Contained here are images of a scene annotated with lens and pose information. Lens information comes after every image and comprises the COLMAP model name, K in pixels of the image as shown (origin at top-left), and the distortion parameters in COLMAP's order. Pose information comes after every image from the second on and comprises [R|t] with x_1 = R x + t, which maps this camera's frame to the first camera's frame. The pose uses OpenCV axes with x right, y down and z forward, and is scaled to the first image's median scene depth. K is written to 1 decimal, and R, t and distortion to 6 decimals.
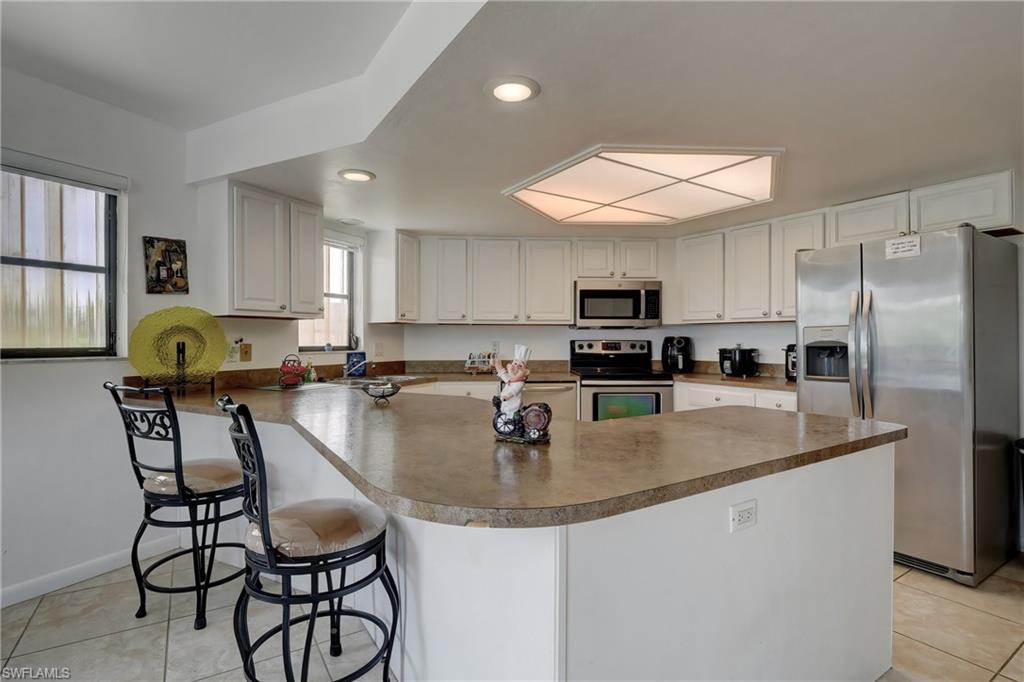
lens RADIAL K [[498.1, 0, 505.6], [0, 498.1, 340.5], [0, 0, 1]] dist [-0.012898, -0.000806]
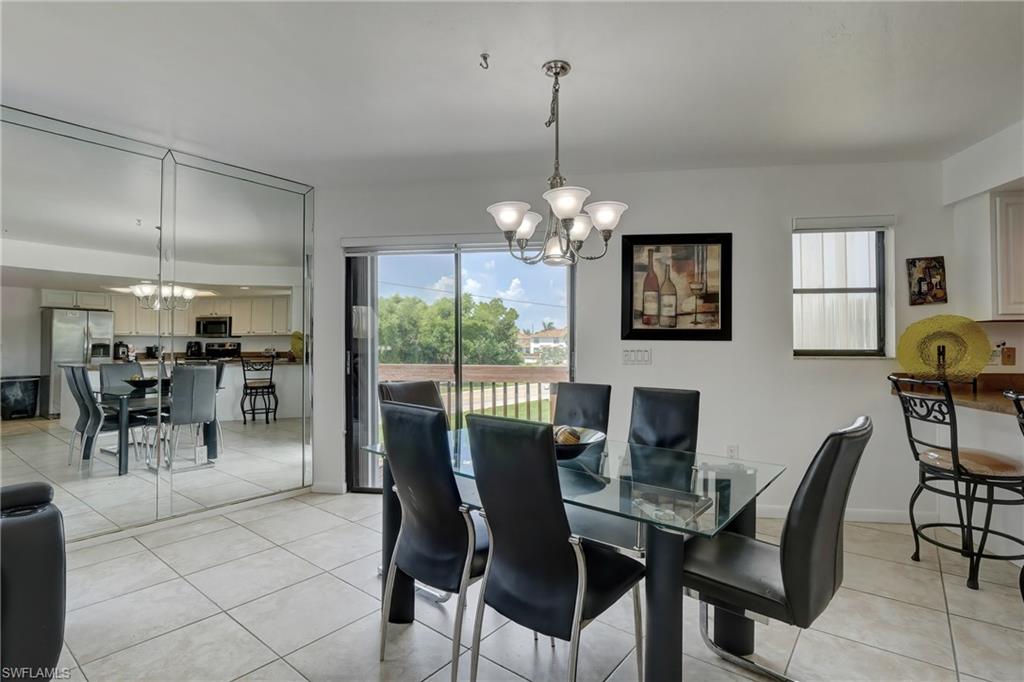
lens RADIAL K [[498.1, 0, 502.3], [0, 498.1, 338.5], [0, 0, 1]] dist [-0.012898, -0.000806]
pose [[0.316064, -0.008973, -0.948695, 0.113033], [-0.000709, 0.999953, -0.009694, -0.001613], [0.948738, 0.003737, 0.316043, -0.349062]]
